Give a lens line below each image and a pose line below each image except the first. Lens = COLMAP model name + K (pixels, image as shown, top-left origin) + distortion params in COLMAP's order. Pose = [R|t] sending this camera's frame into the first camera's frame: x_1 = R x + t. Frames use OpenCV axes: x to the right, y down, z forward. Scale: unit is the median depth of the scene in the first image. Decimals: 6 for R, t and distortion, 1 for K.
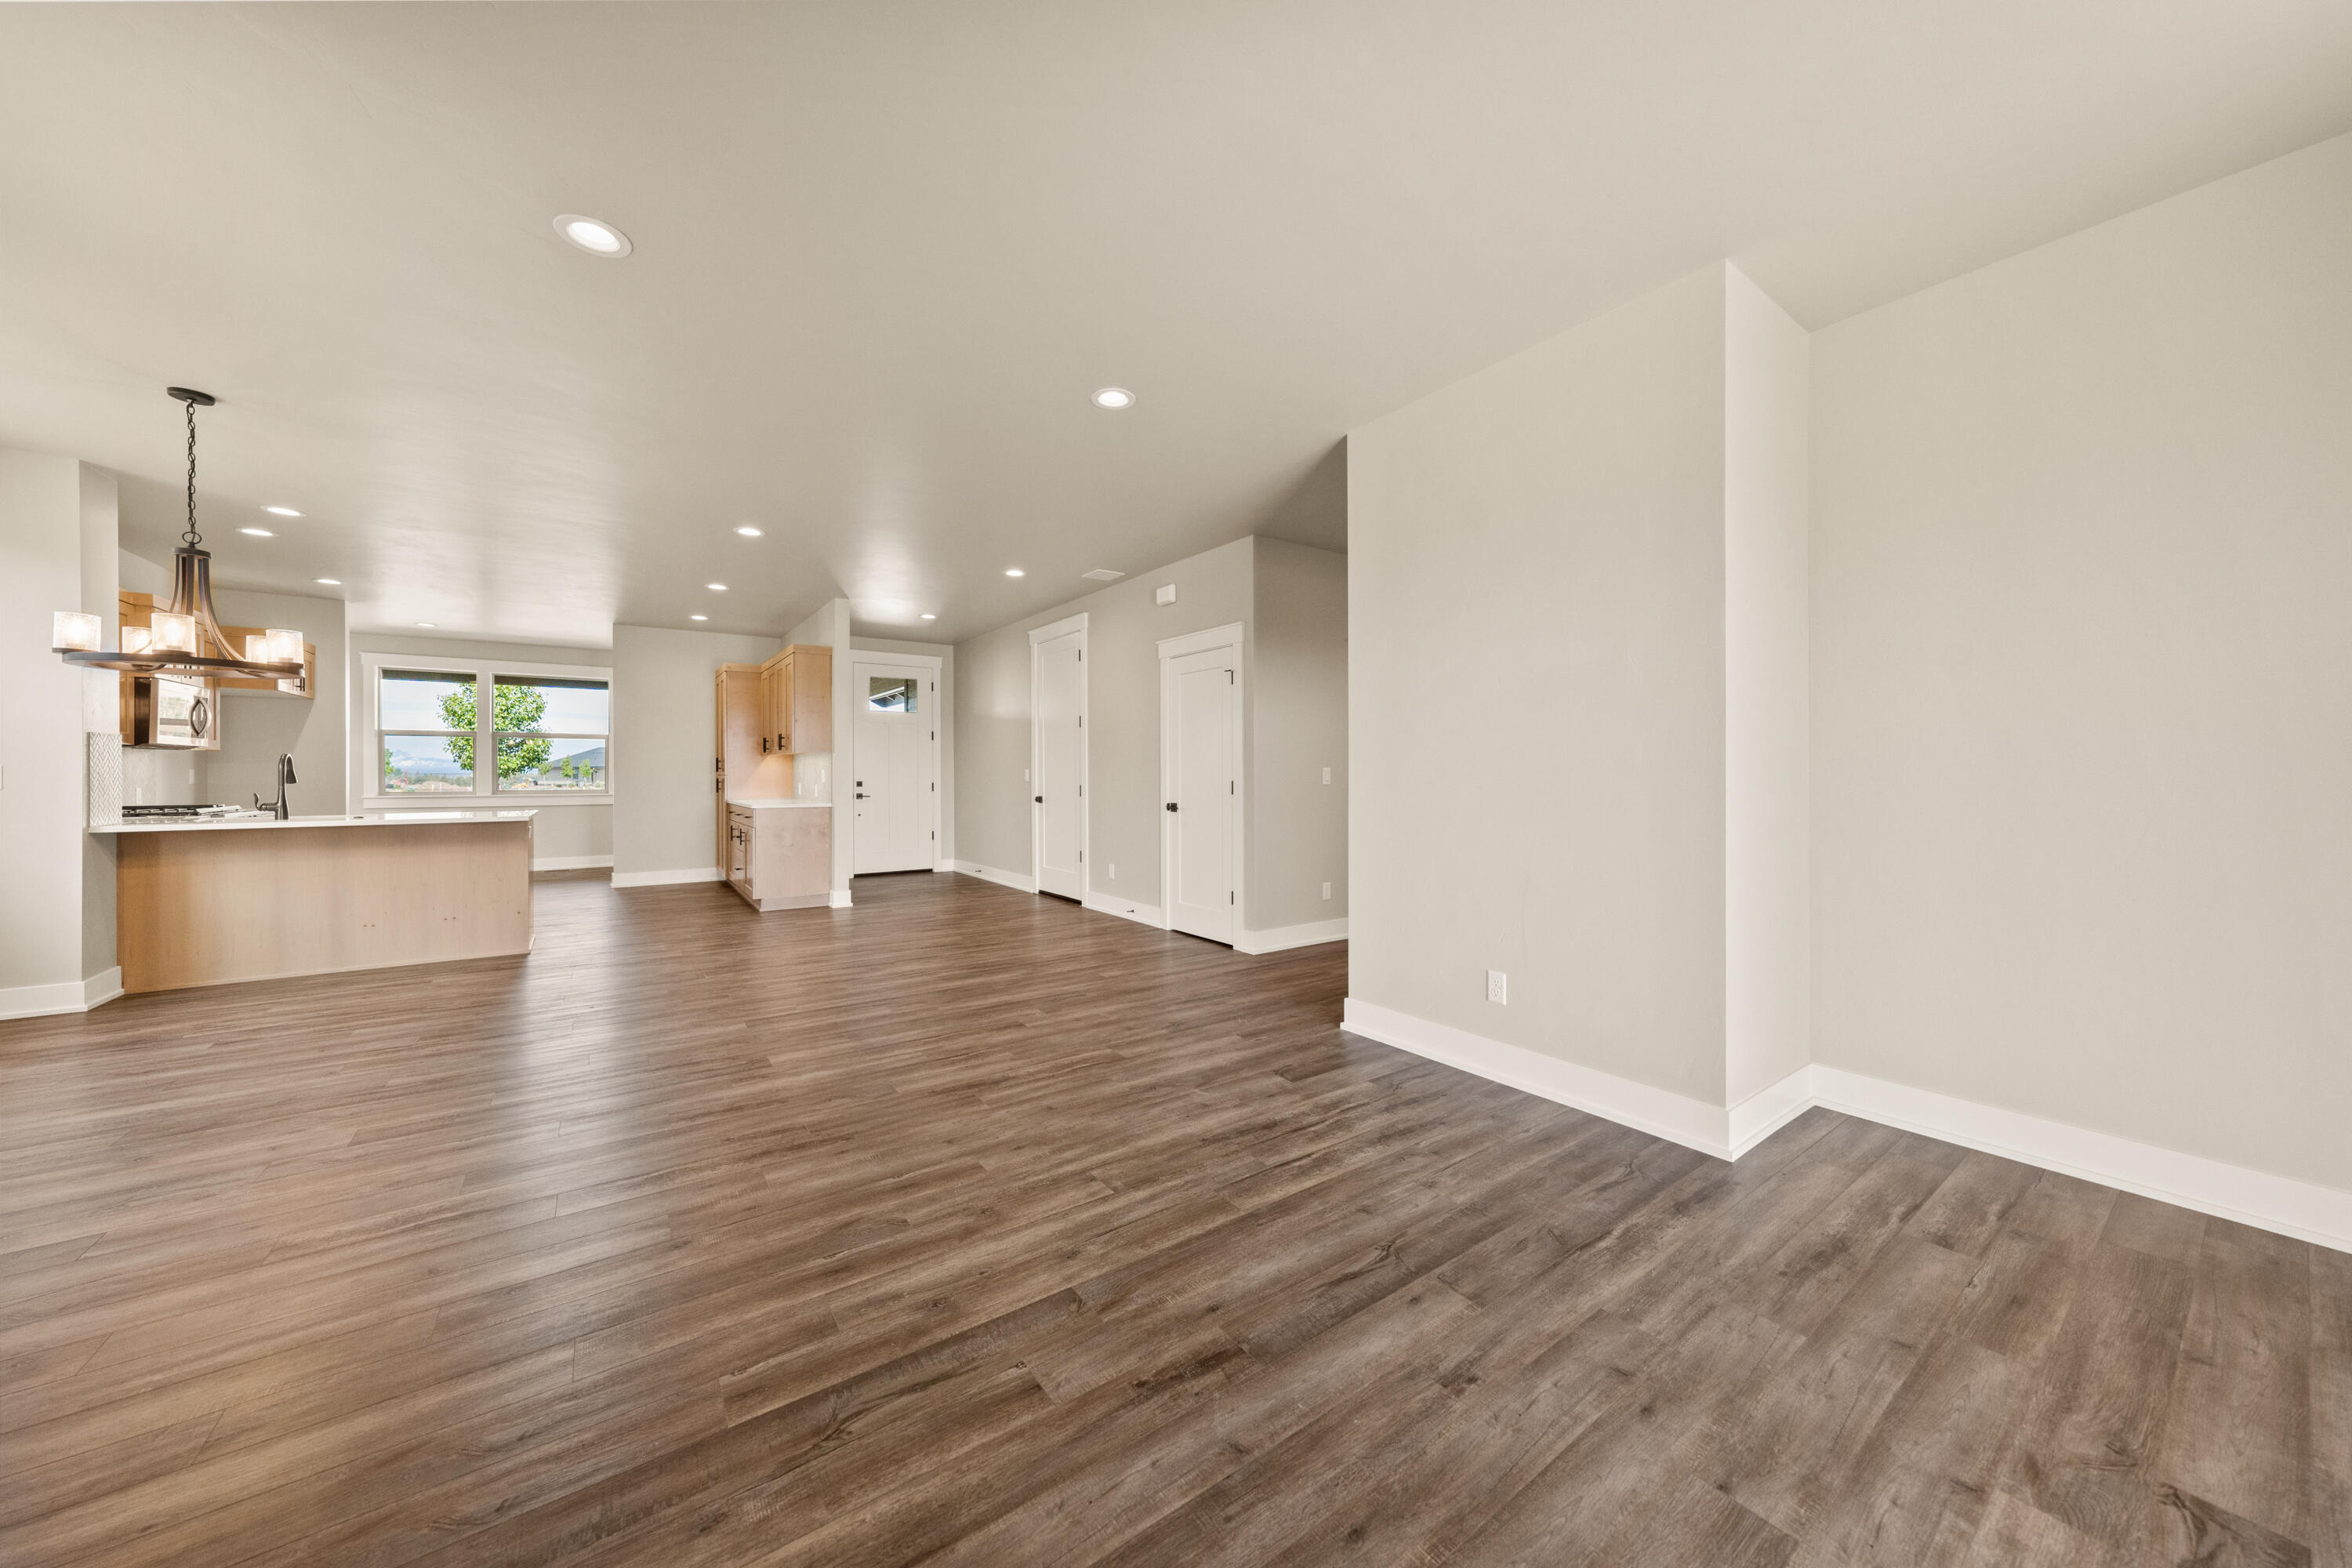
lens RADIAL K [[802.7, 0, 1171.0], [0, 802.7, 767.9], [0, 0, 1]] dist [-0.005607, 0.002748]
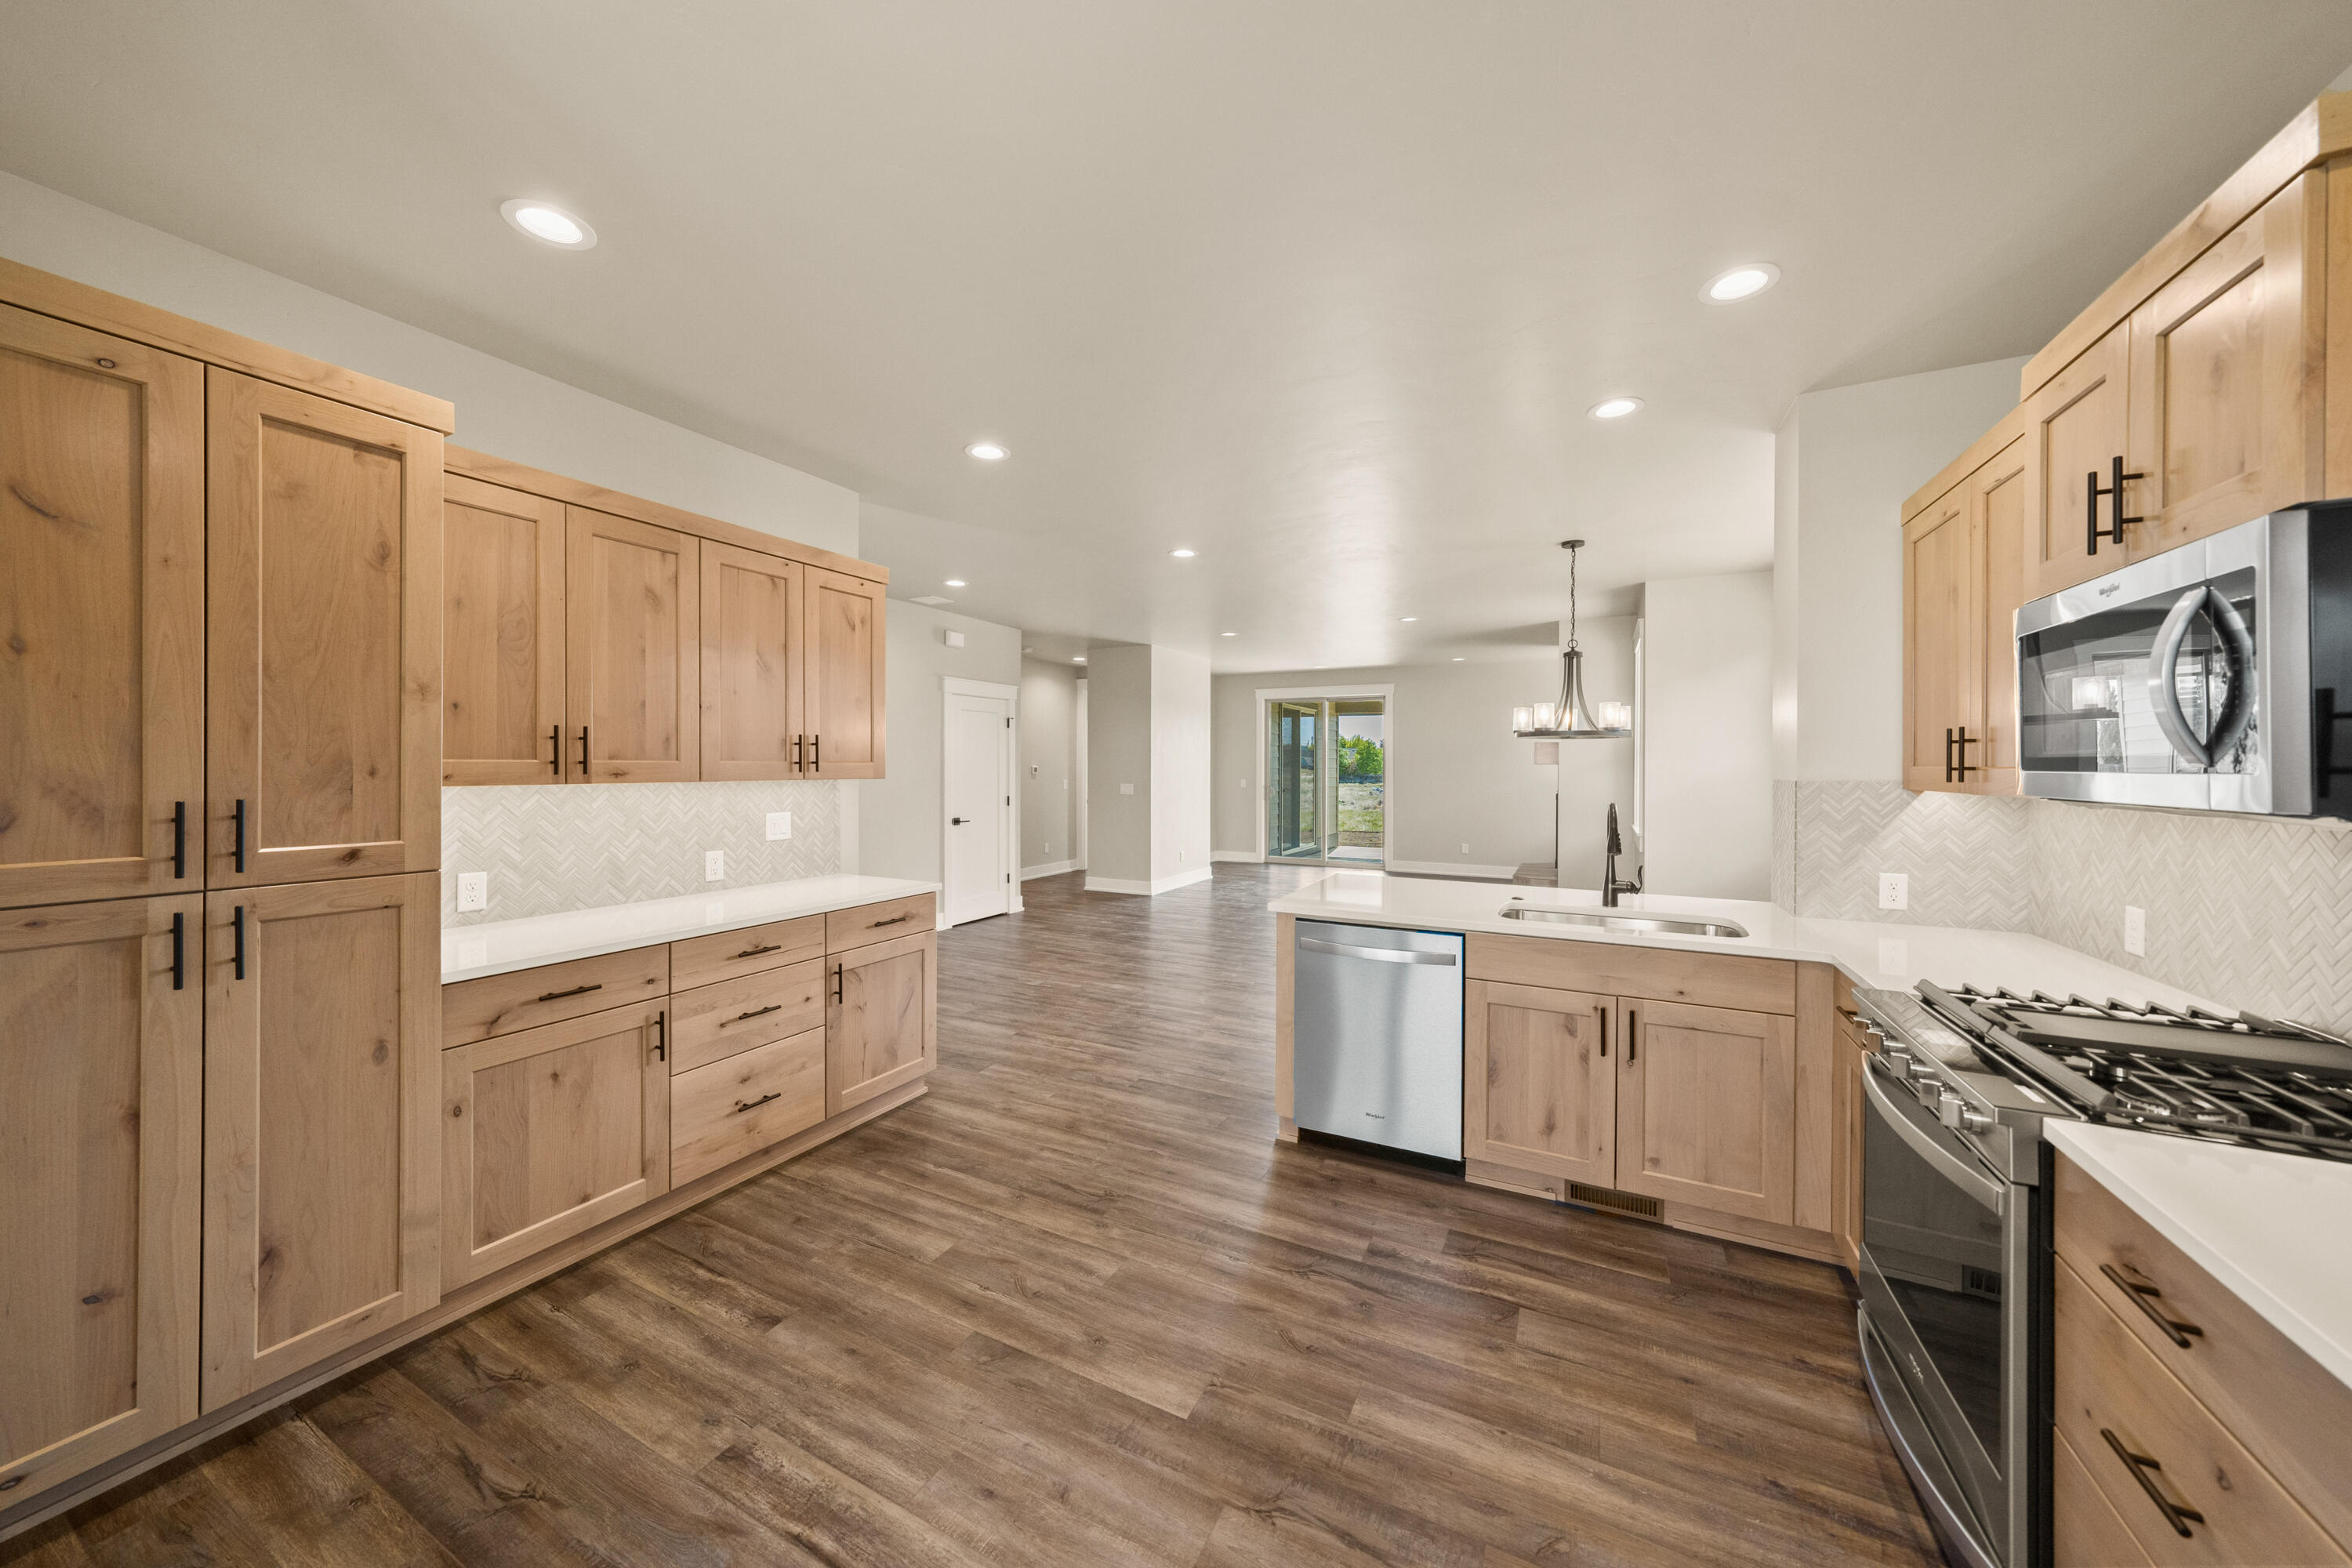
lens RADIAL K [[802.7, 0, 1184.7], [0, 802.7, 770.2], [0, 0, 1]] dist [-0.005607, 0.002748]
pose [[-0.471522, -0.008288, 0.881815, -2.283780], [-0.012293, 0.999920, 0.002825, -0.063061], [-0.881769, -0.009508, -0.471586, 2.423239]]
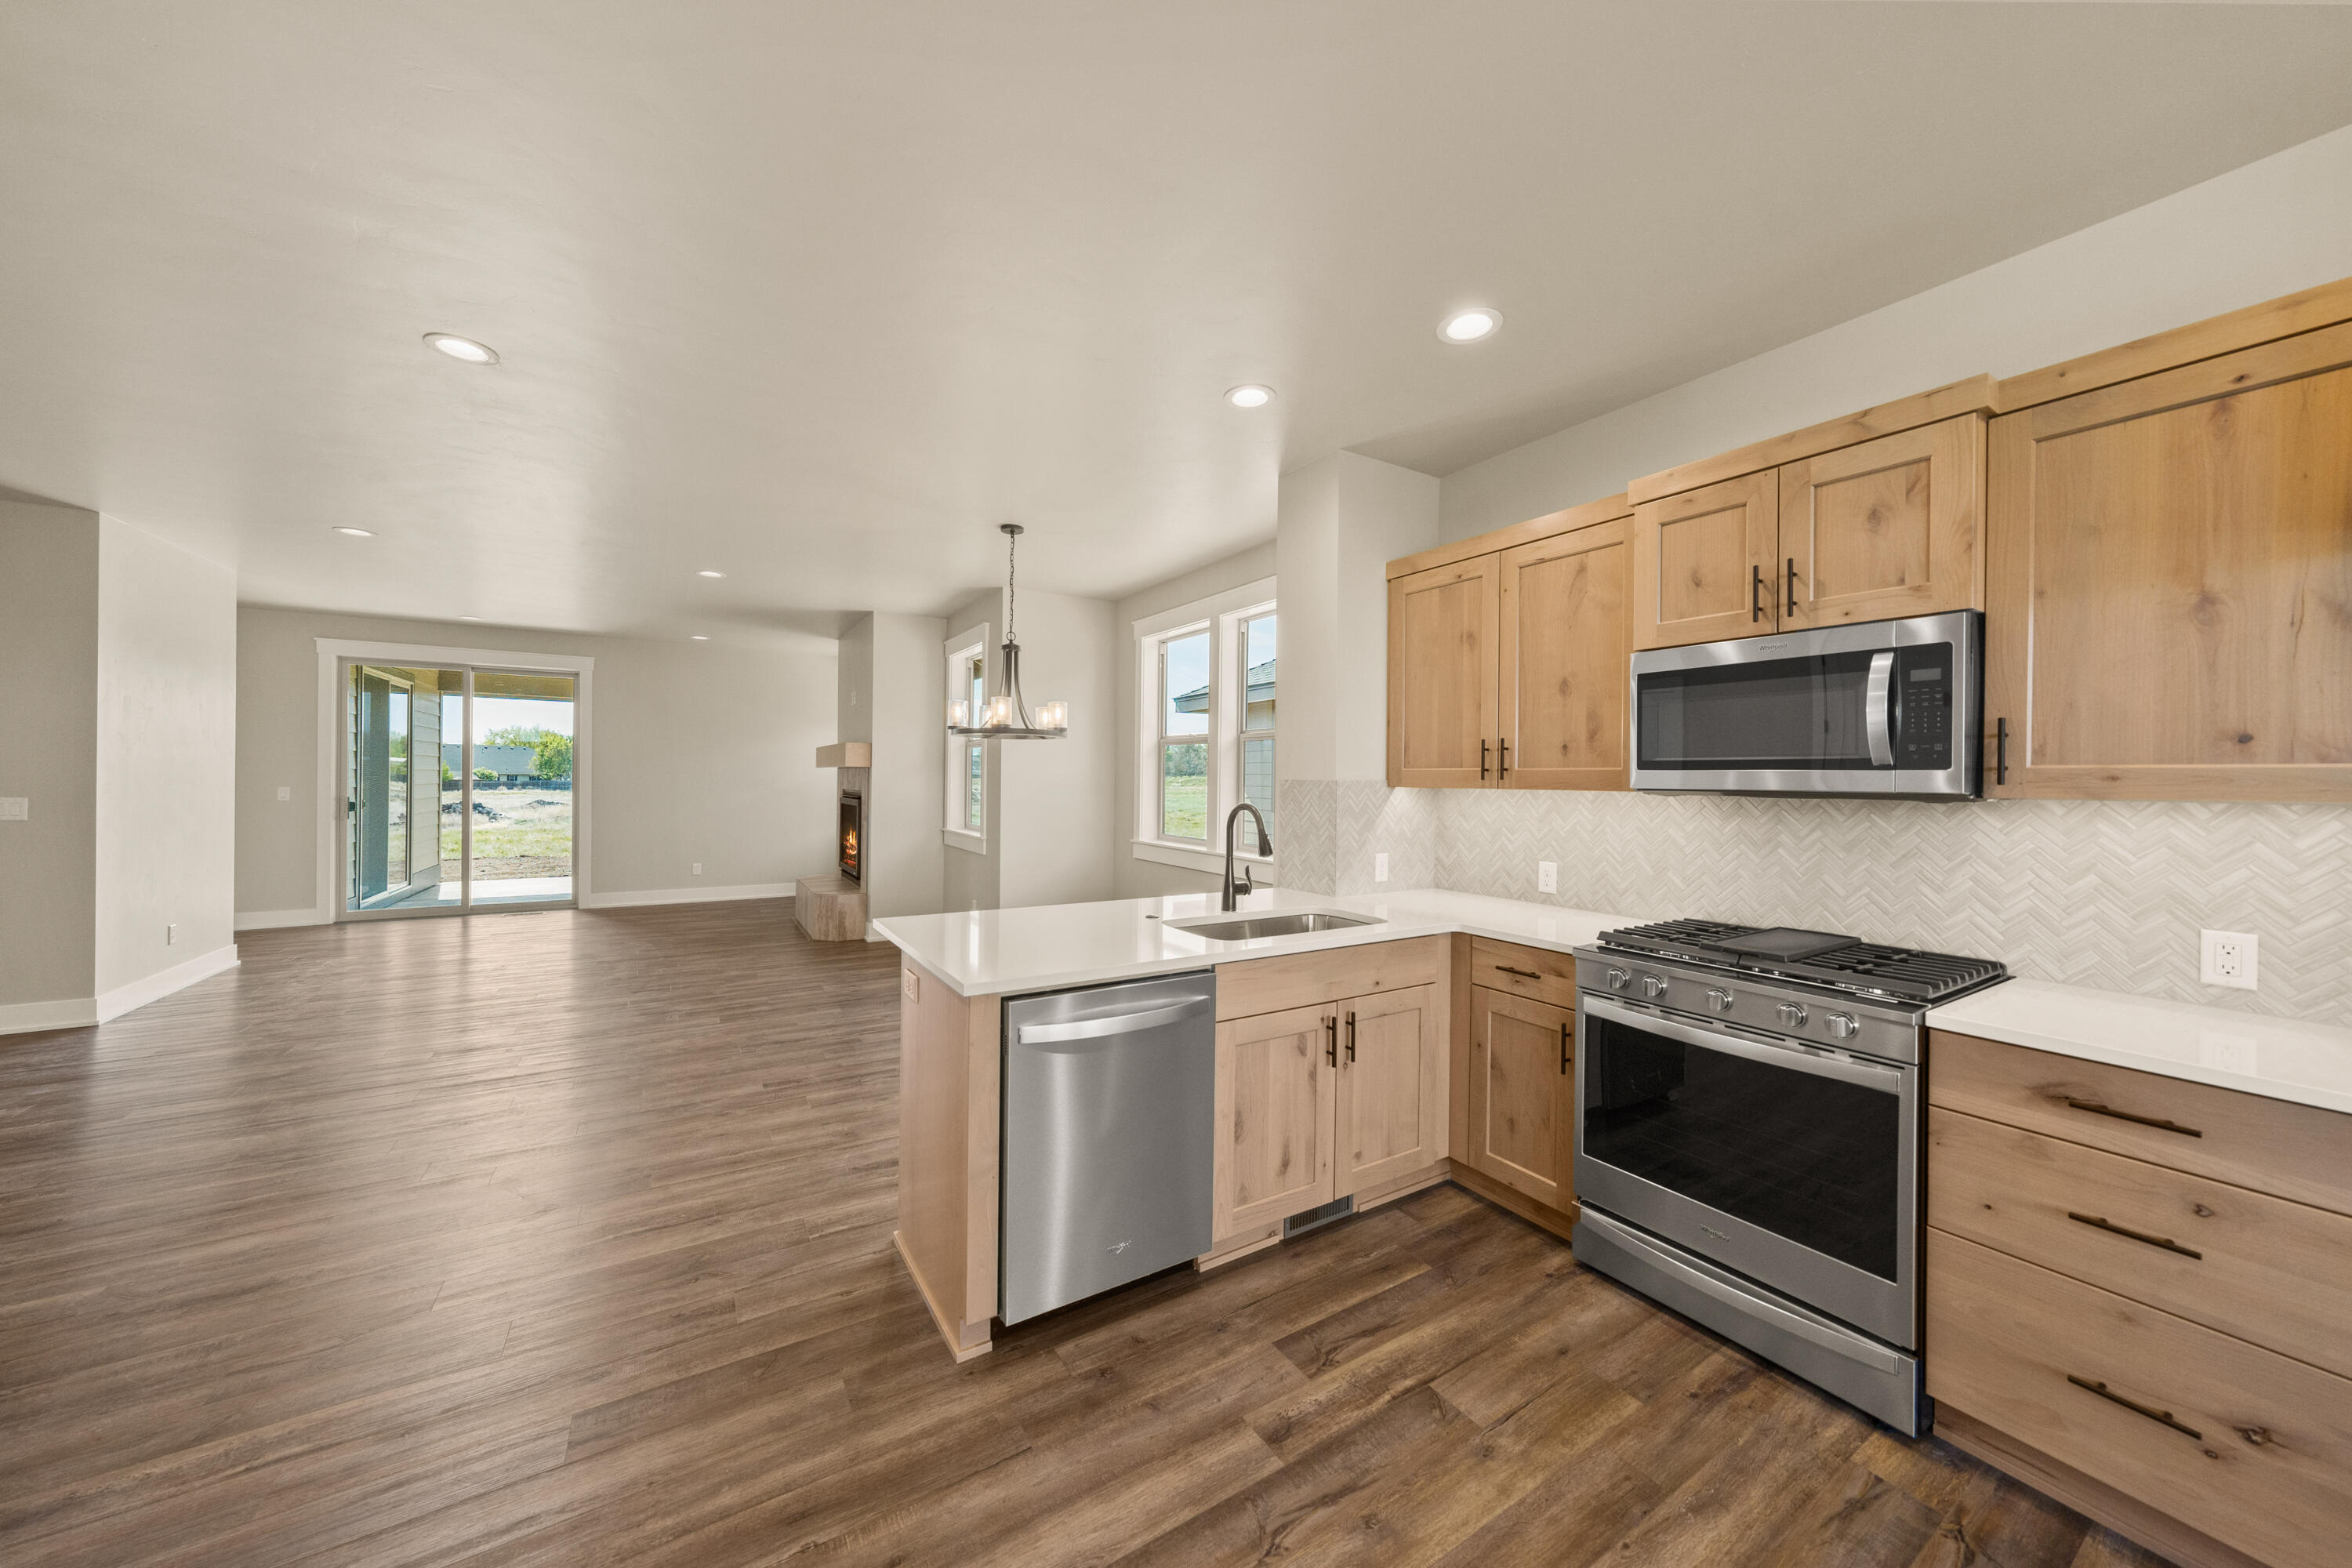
lens RADIAL K [[802.7, 0, 1164.7], [0, 802.7, 778.0], [0, 0, 1]] dist [-0.005607, 0.002748]
pose [[-0.997768, -0.011469, 0.065789, -1.661397], [-0.012071, 0.999889, -0.008761, -0.048203], [-0.065681, -0.009535, -0.997795, 2.452810]]
